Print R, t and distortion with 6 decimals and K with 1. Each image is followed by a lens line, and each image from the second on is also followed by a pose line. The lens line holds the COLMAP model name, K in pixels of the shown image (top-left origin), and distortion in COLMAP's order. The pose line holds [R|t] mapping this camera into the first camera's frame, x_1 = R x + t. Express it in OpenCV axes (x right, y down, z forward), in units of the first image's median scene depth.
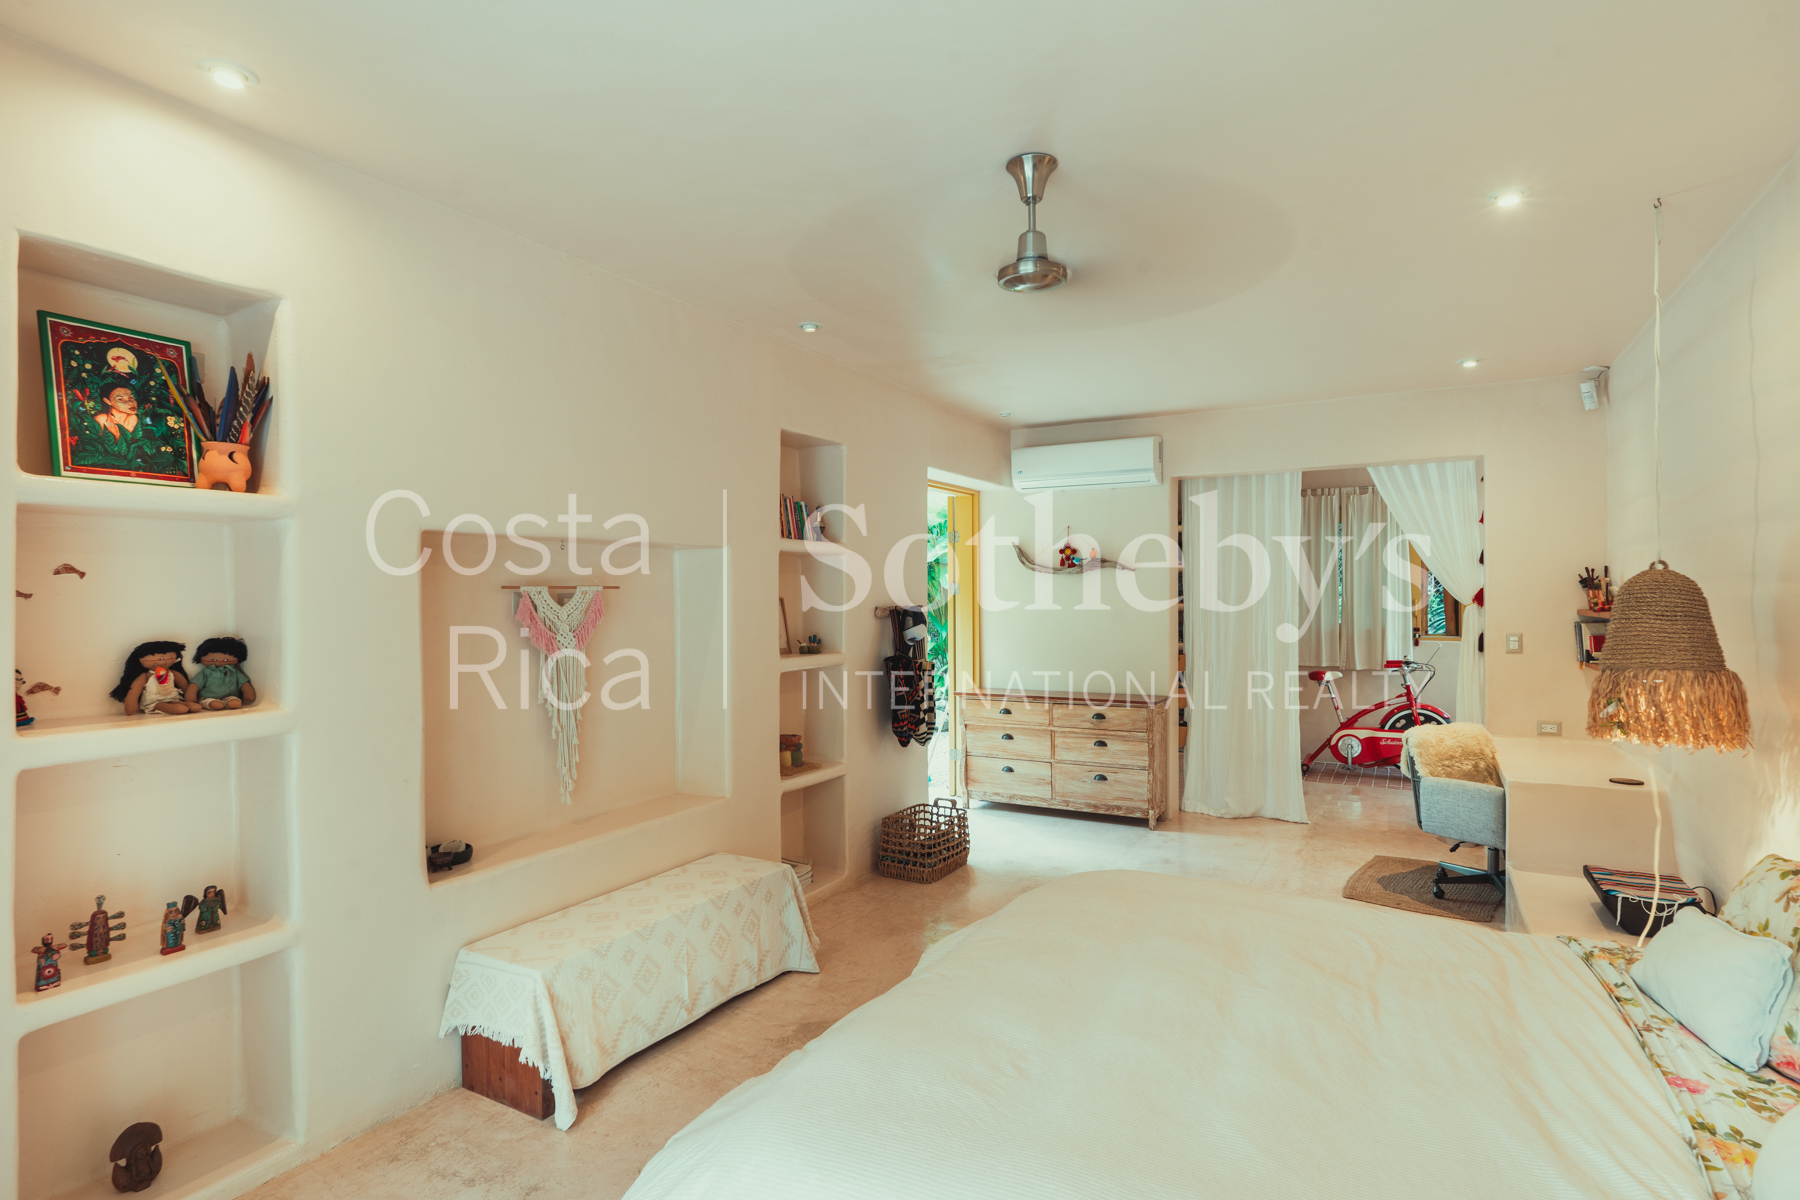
lens RADIAL K [[906.0, 0, 901.1], [0, 906.0, 603.5], [0, 0, 1]] dist [0.001352, -0.001338]
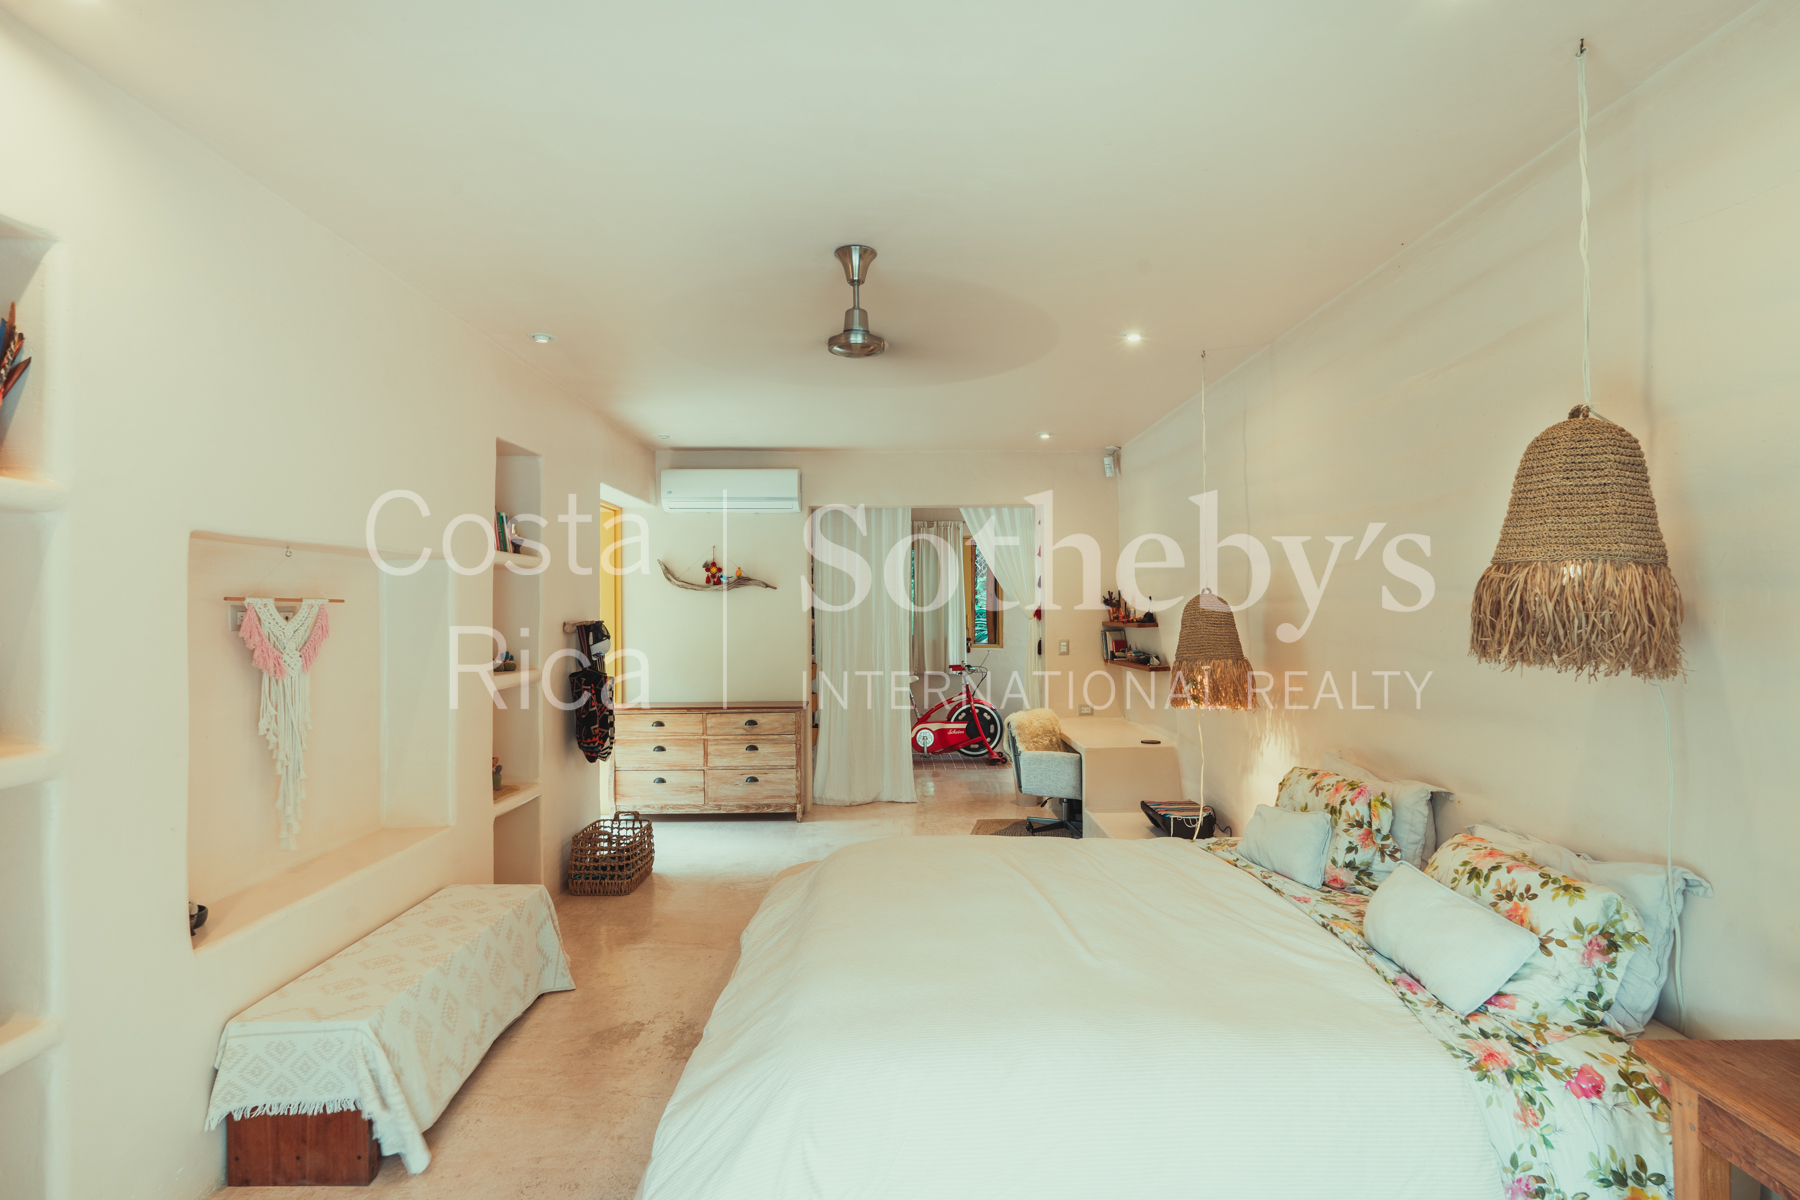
lens RADIAL K [[906.0, 0, 894.3], [0, 906.0, 601.1], [0, 0, 1]] dist [0.001352, -0.001338]
pose [[0.868571, 0.007269, 0.495512, -0.229294], [0.003189, 0.999790, -0.020256, 0.002177], [-0.495555, 0.019174, 0.868365, -0.037089]]
